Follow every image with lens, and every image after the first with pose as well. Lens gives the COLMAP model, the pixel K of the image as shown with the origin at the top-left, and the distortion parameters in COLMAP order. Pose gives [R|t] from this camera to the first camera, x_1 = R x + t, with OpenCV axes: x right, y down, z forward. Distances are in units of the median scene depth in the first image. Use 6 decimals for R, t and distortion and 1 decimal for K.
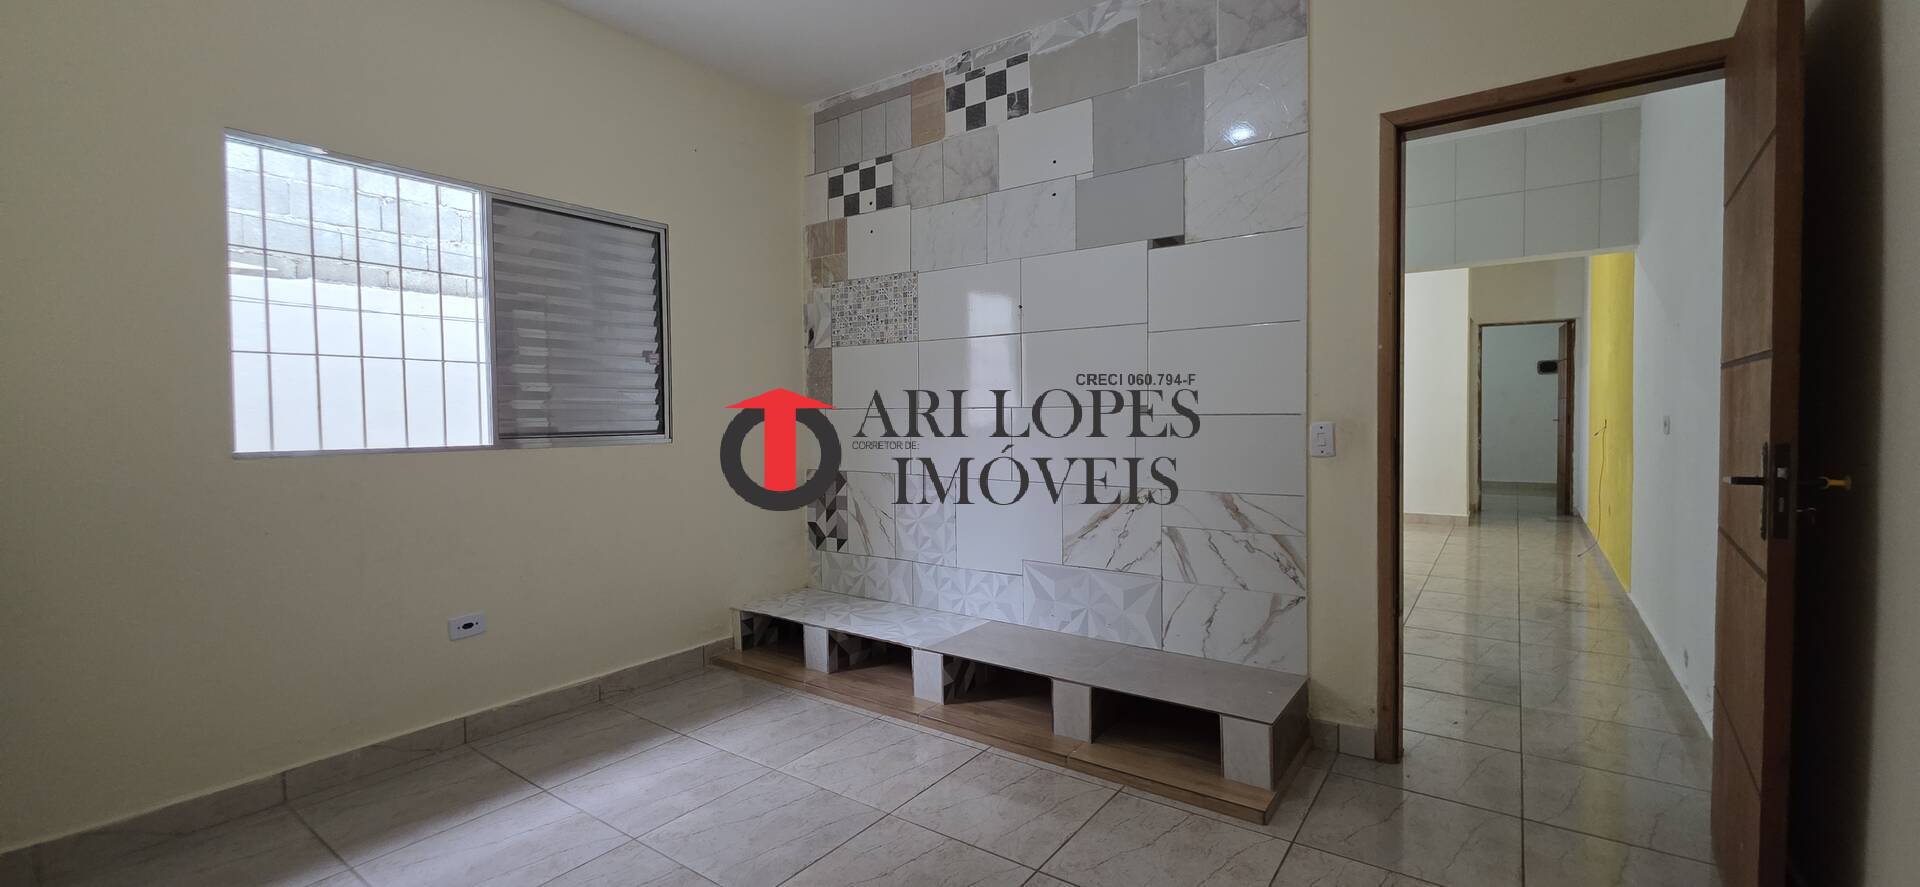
lens RADIAL K [[790.2, 0, 967.0], [0, 790.2, 435.4], [0, 0, 1]] dist [0.014650, -0.000271]
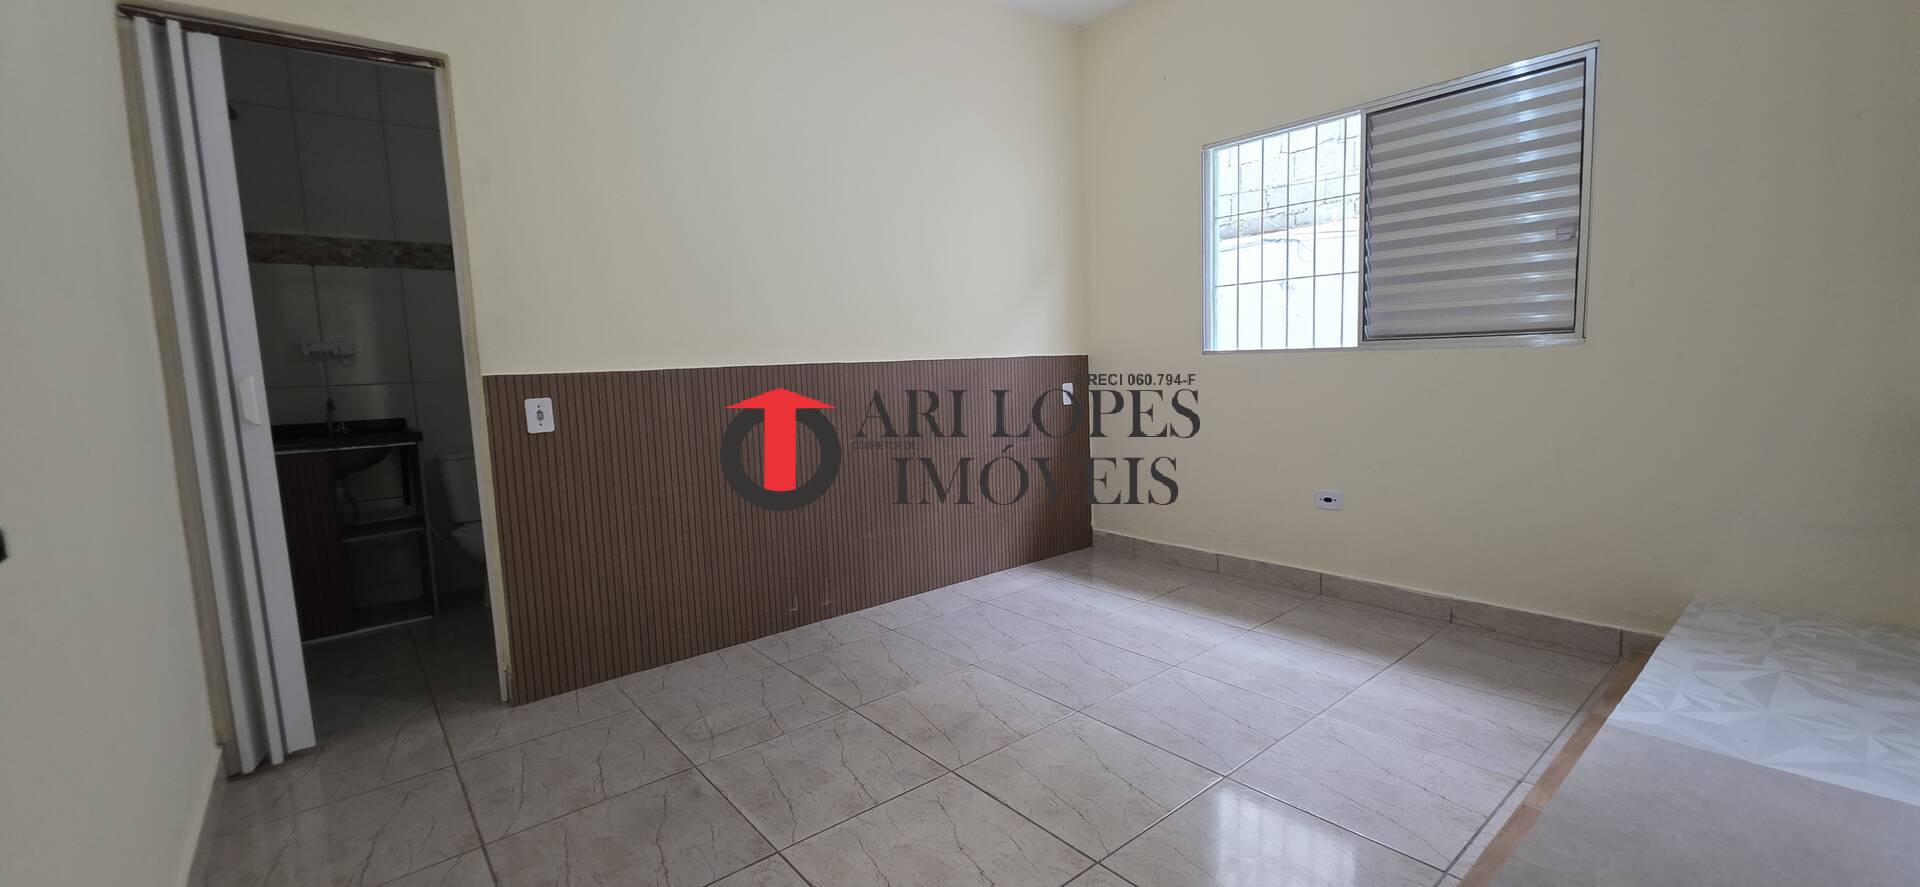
lens RADIAL K [[790.2, 0, 967.0], [0, 790.2, 435.4], [0, 0, 1]] dist [0.014650, -0.000271]
pose [[-0.268122, 0.112529, -0.956790, 0.655638], [0.005917, 0.993328, 0.115168, 0.004945], [0.963367, 0.025218, -0.266999, 0.817202]]
